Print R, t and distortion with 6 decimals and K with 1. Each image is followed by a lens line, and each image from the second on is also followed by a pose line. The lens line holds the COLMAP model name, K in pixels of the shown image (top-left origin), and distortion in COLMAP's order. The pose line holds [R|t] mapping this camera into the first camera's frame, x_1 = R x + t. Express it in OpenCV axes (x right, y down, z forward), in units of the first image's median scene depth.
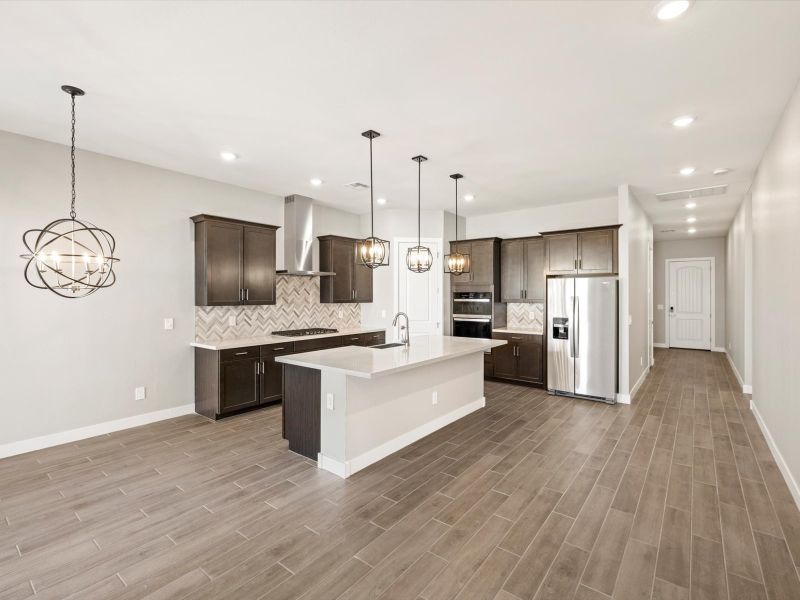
lens RADIAL K [[383.0, 0, 390.1], [0, 383.0, 293.8], [0, 0, 1]] dist [-0.005661, -0.000307]
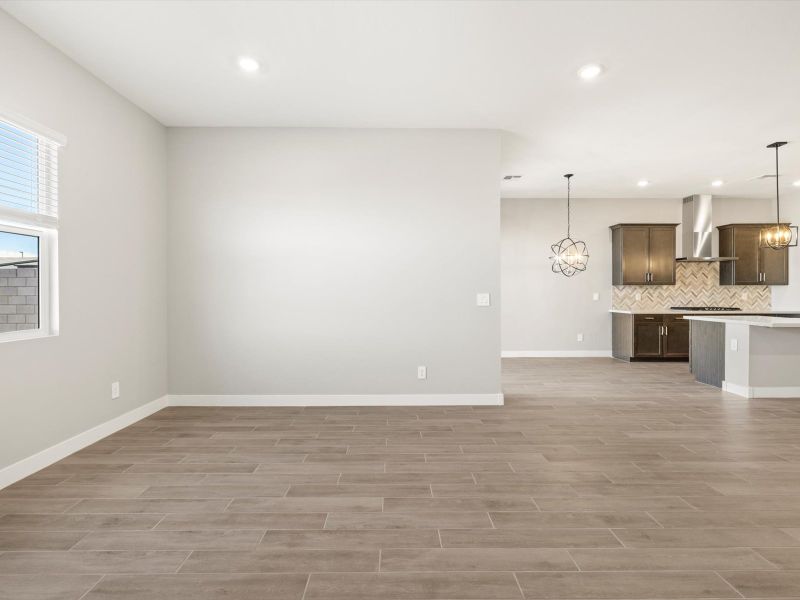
lens RADIAL K [[378.4, 0, 393.7], [0, 378.4, 295.5], [0, 0, 1]] dist [0.002072, -0.000227]
pose [[0.640628, 0.003574, -0.767843, 0.062855], [0.005267, 0.999945, 0.009048, 0.042278], [0.767834, -0.009840, 0.640574, -0.481420]]
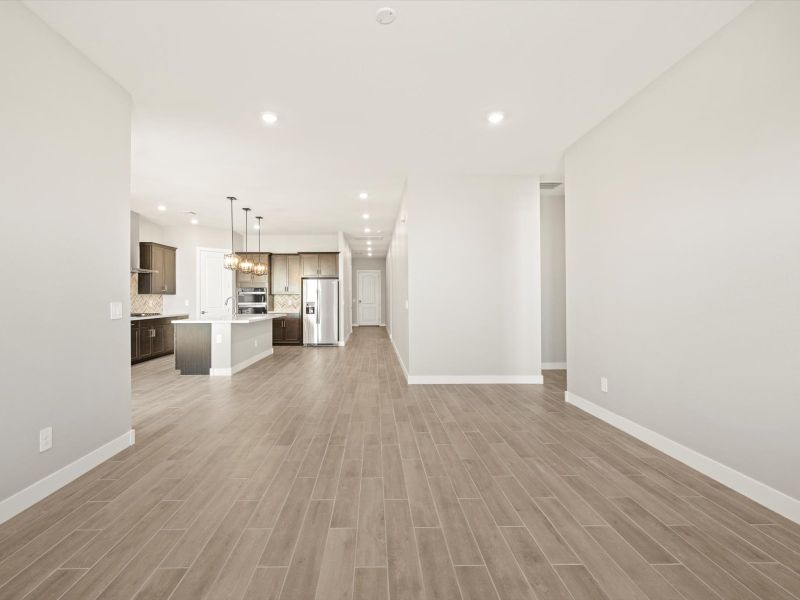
lens RADIAL K [[383.0, 0, 390.1], [0, 383.0, 293.8], [0, 0, 1]] dist [-0.005661, -0.000307]
pose [[0.753363, 0.002229, 0.657601, -0.417413], [0.004456, 0.999954, -0.008494, 0.041056], [-0.657590, 0.009329, 0.753319, -0.543769]]
